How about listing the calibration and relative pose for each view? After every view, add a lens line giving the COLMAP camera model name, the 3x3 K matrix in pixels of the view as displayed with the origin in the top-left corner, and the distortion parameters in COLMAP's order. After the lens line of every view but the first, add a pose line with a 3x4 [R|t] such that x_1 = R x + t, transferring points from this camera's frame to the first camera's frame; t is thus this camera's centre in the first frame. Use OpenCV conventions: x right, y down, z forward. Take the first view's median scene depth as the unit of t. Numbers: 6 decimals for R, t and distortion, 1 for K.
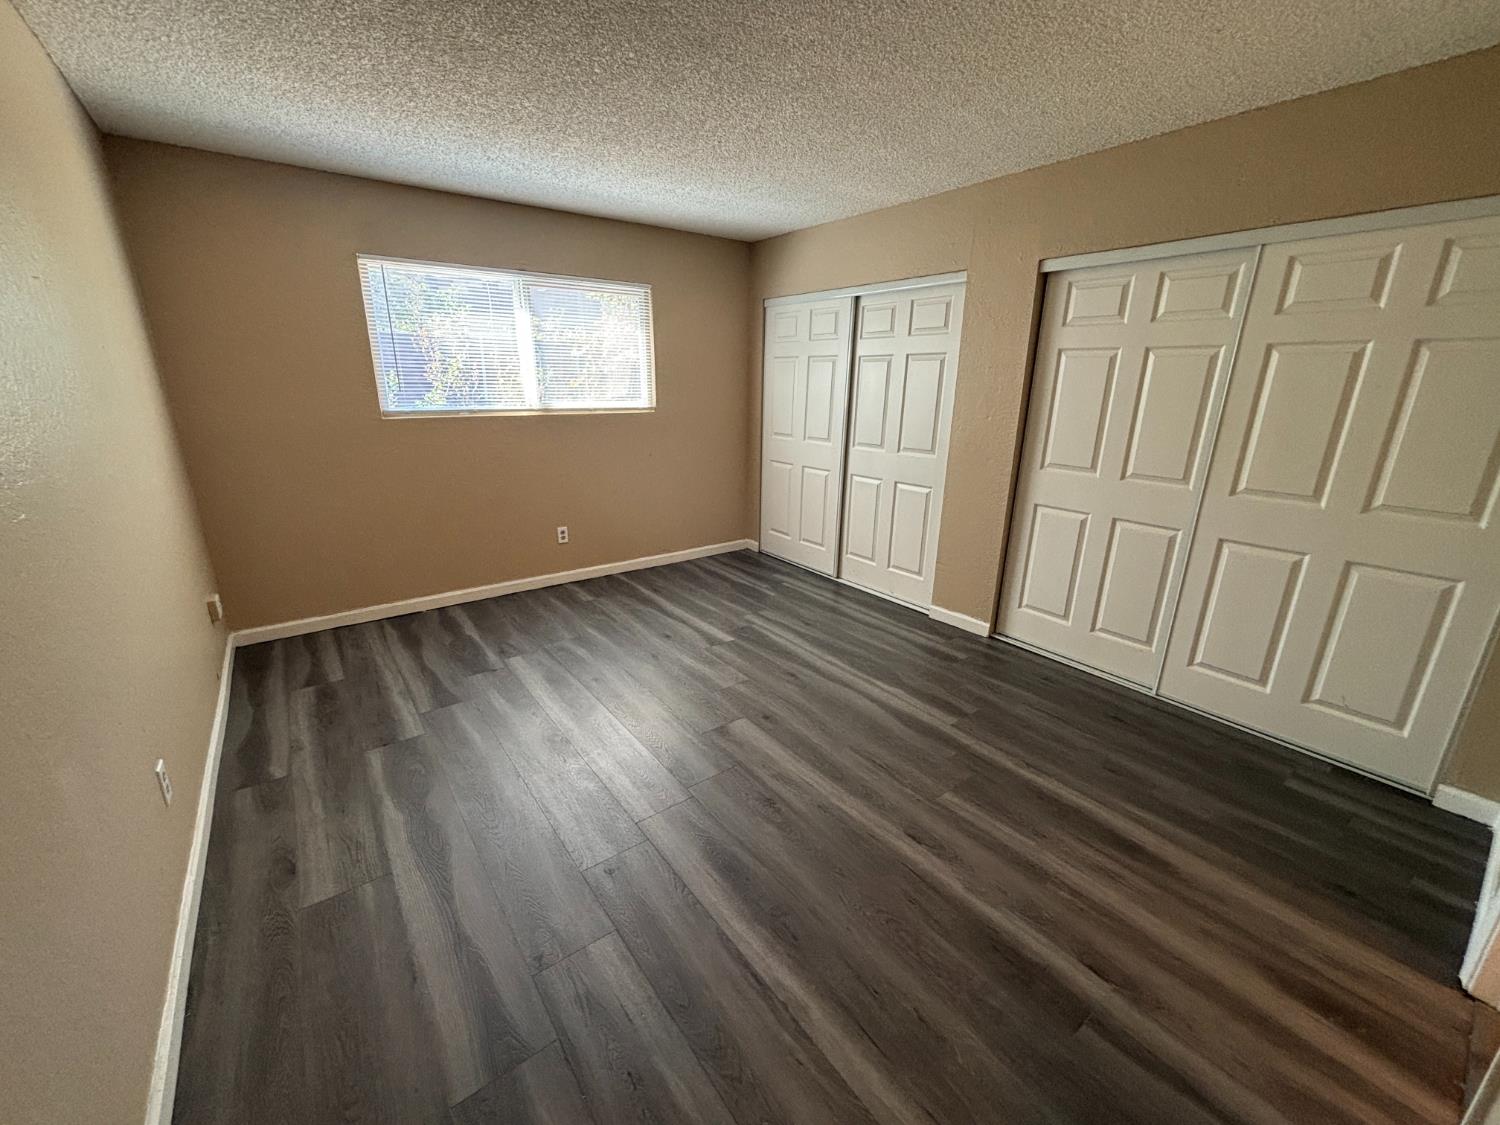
lens RADIAL K [[605.8, 0, 750.0], [0, 605.8, 562.5], [0, 0, 1]] dist [0.003789, 0.000450]
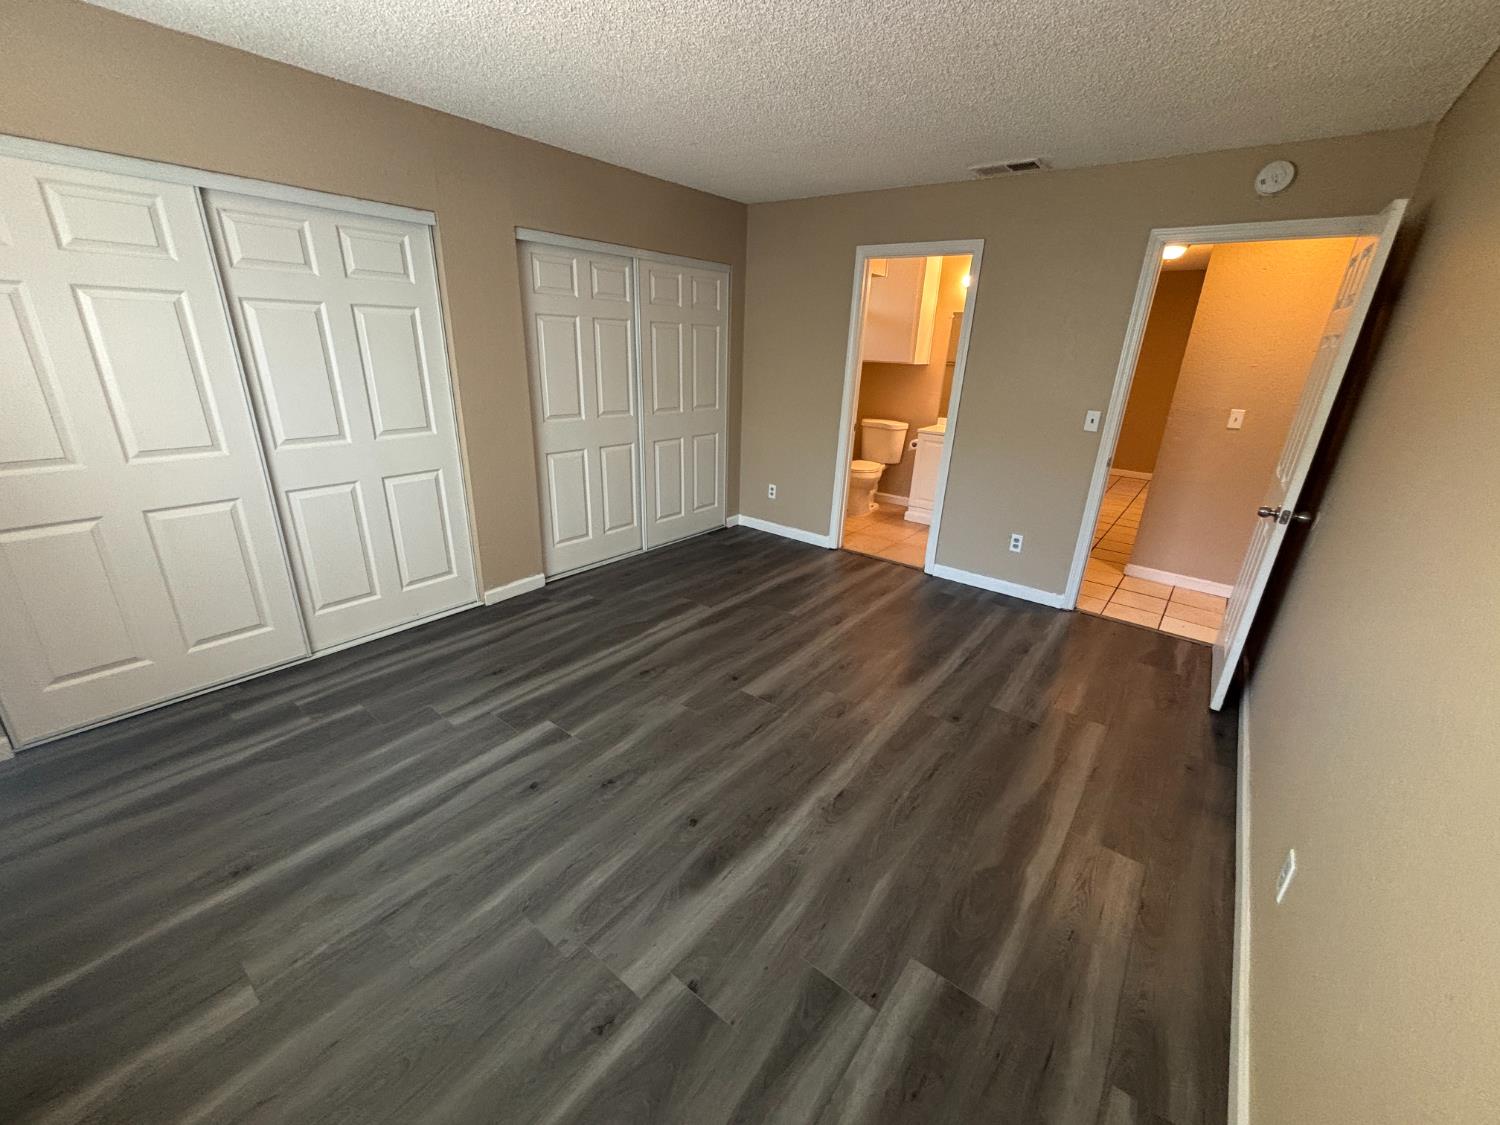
lens RADIAL K [[605.8, 0, 750.0], [0, 605.8, 562.5], [0, 0, 1]] dist [0.003789, 0.000450]
pose [[-0.257626, -0.356725, 0.897985, -0.695327], [0.242920, 0.875594, 0.417522, -0.290746], [-0.935211, 0.325703, -0.138920, 0.848794]]
